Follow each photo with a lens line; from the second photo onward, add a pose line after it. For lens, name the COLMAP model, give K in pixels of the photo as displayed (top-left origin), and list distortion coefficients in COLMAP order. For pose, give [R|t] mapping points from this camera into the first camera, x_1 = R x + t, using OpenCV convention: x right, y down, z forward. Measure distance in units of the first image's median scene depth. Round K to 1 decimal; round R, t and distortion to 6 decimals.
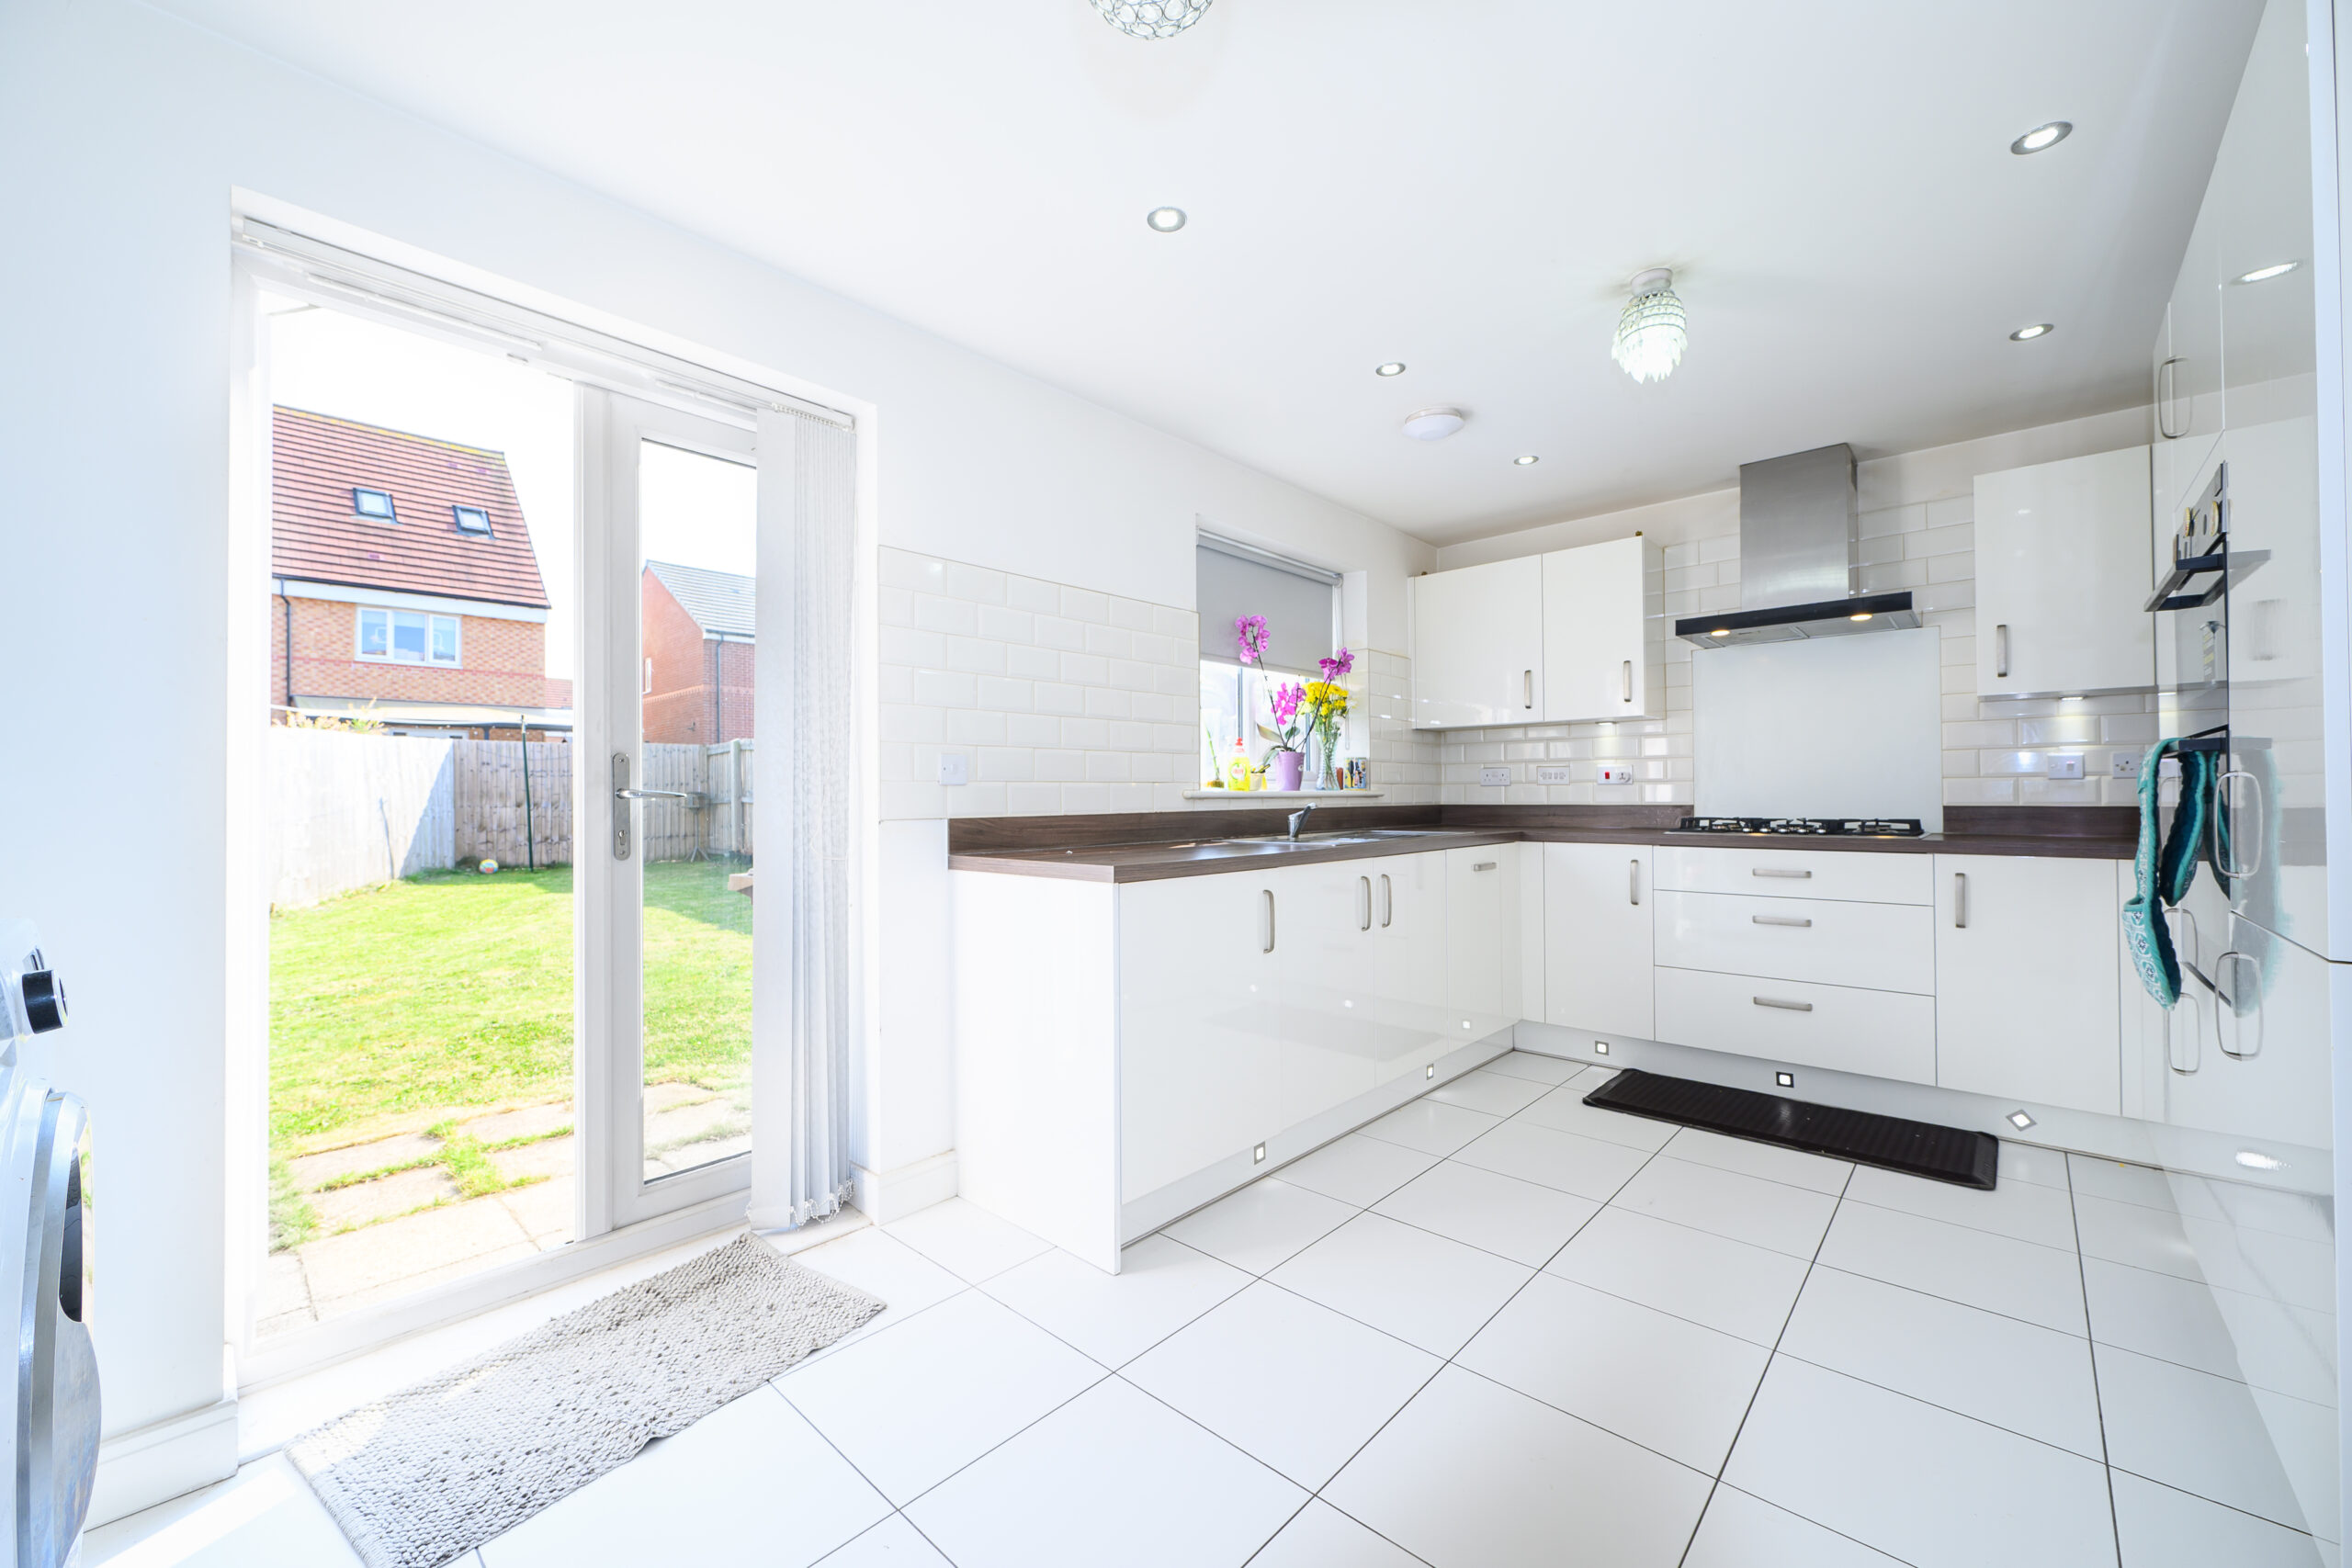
lens RADIAL K [[912.4, 0, 1175.1], [0, 912.4, 787.2], [0, 0, 1]] dist [-0.002090, 0.000092]
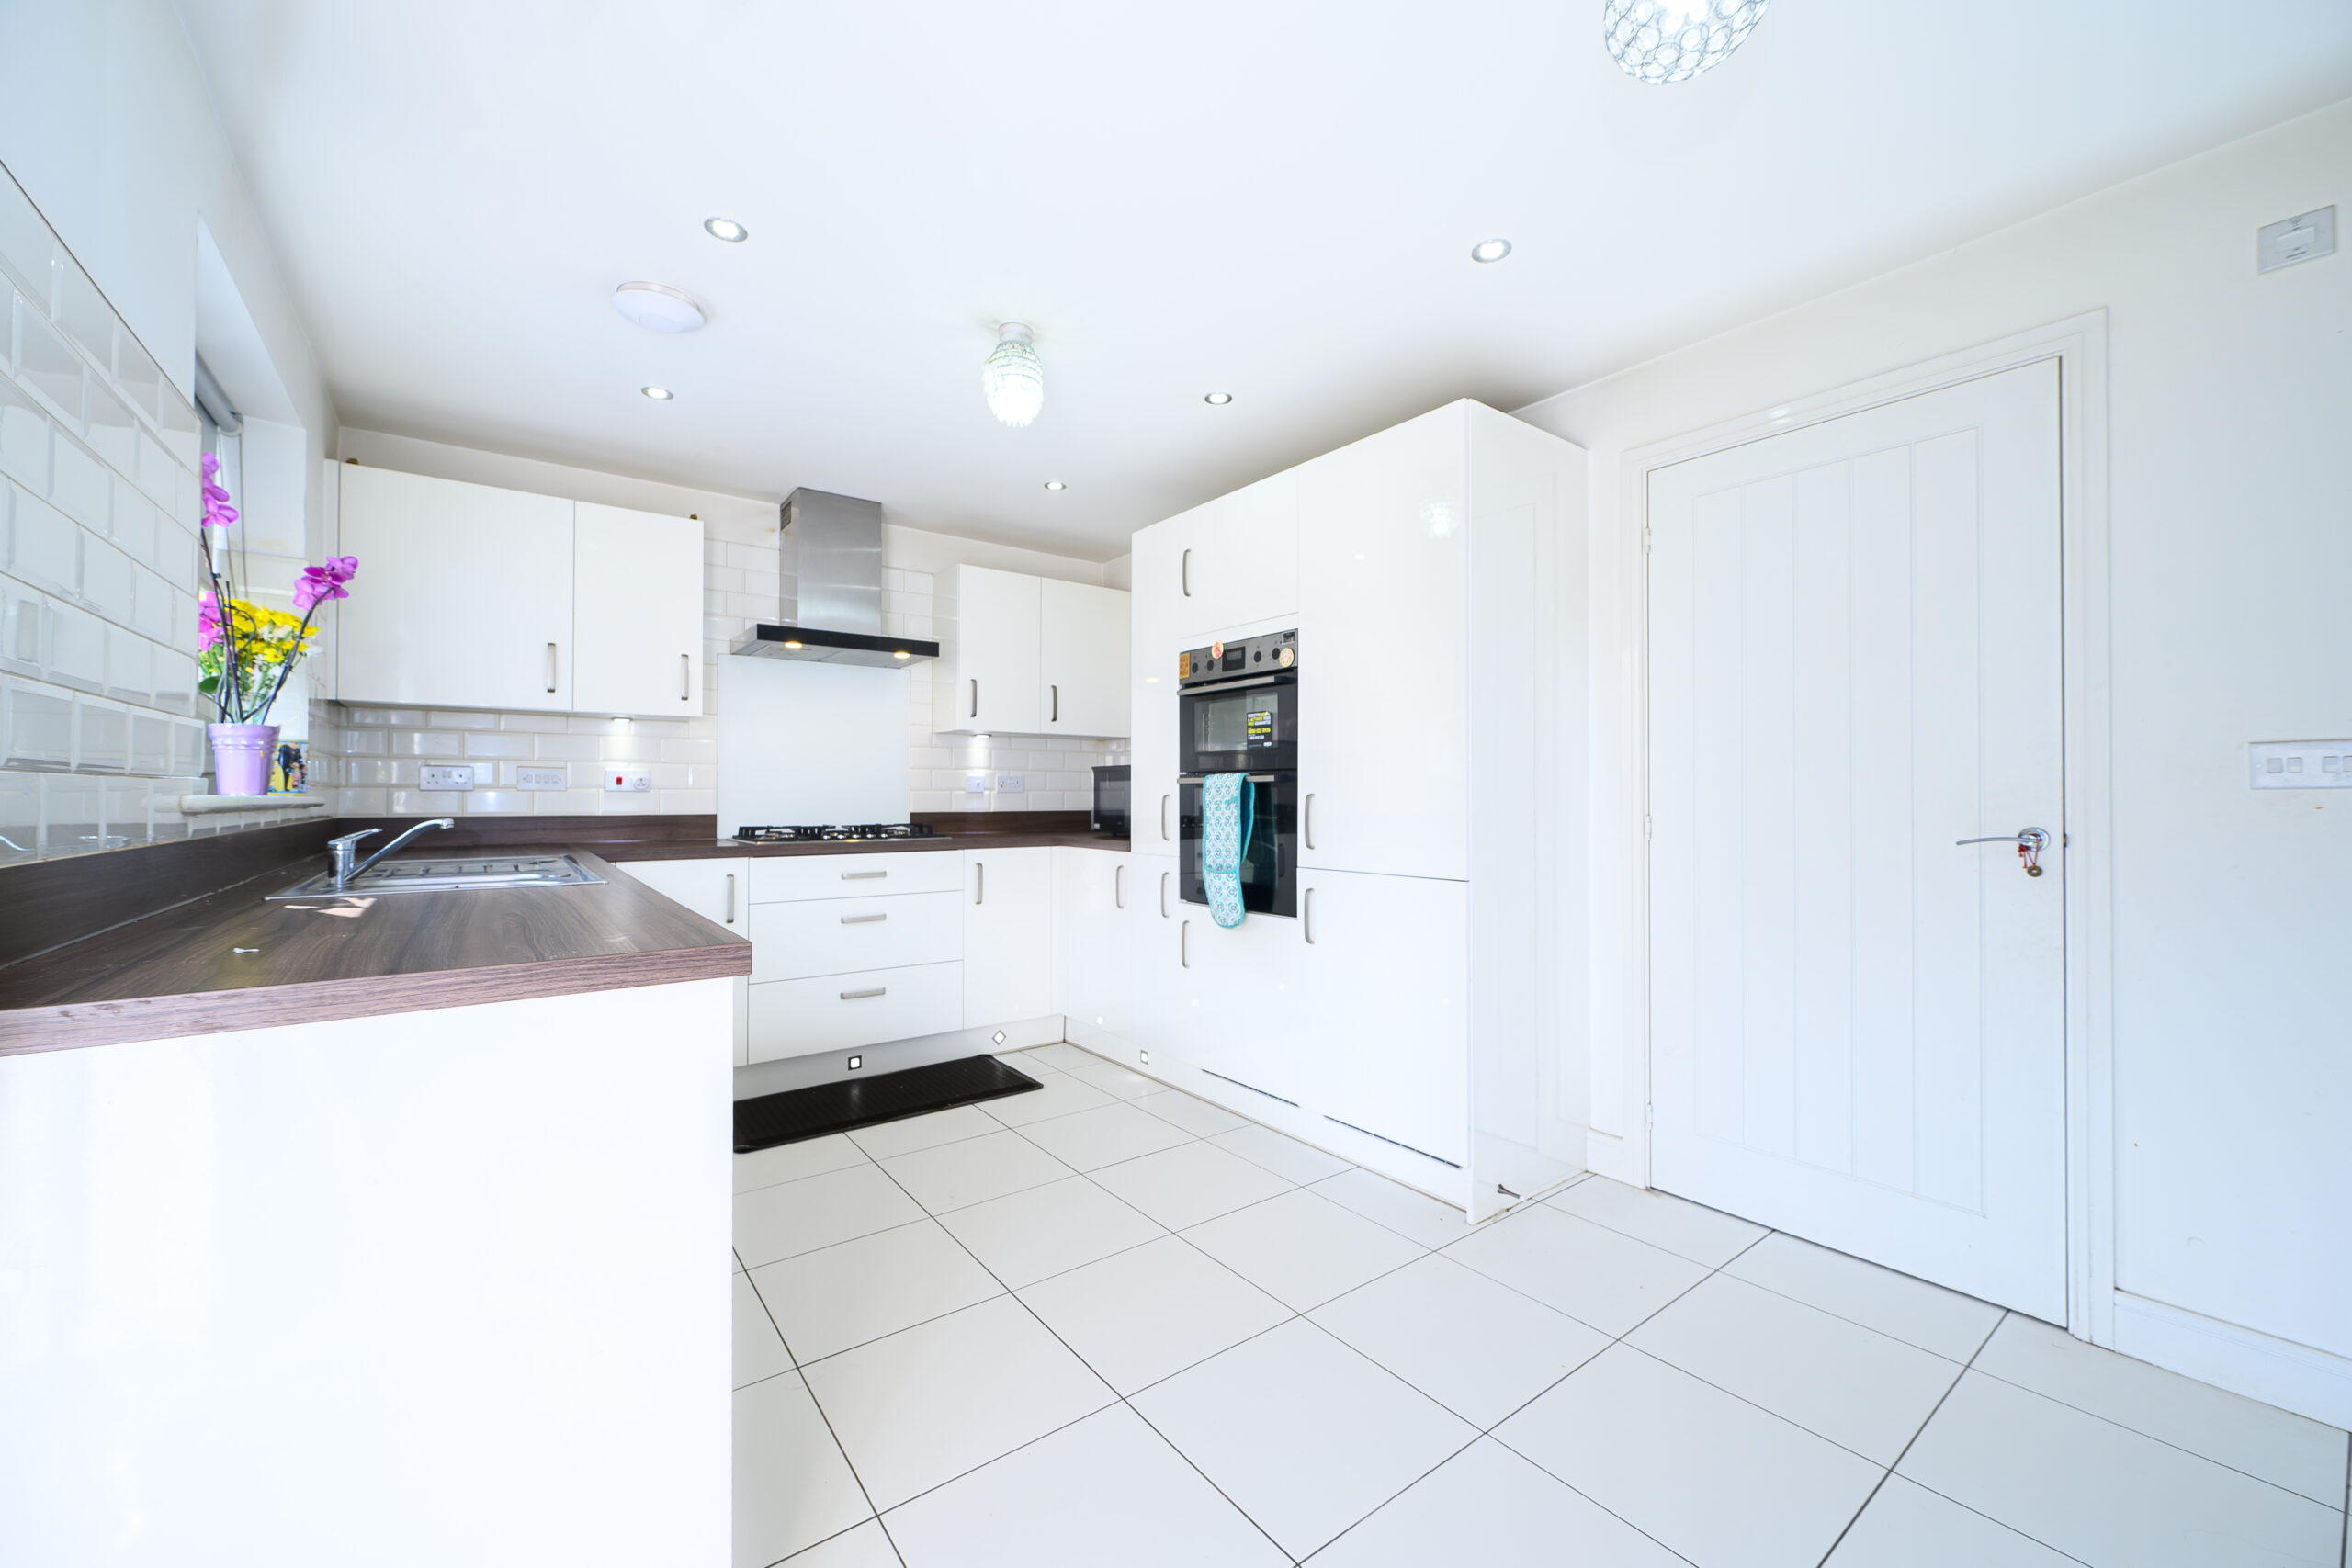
lens RADIAL K [[912.4, 0, 1175.6], [0, 912.4, 792.3], [0, 0, 1]] dist [-0.002090, 0.000092]
pose [[0.178535, 0.011231, 0.983869, -0.318235], [-0.009896, 0.999905, -0.009618, 0.000934], [-0.983884, -0.008020, 0.178629, 0.388435]]
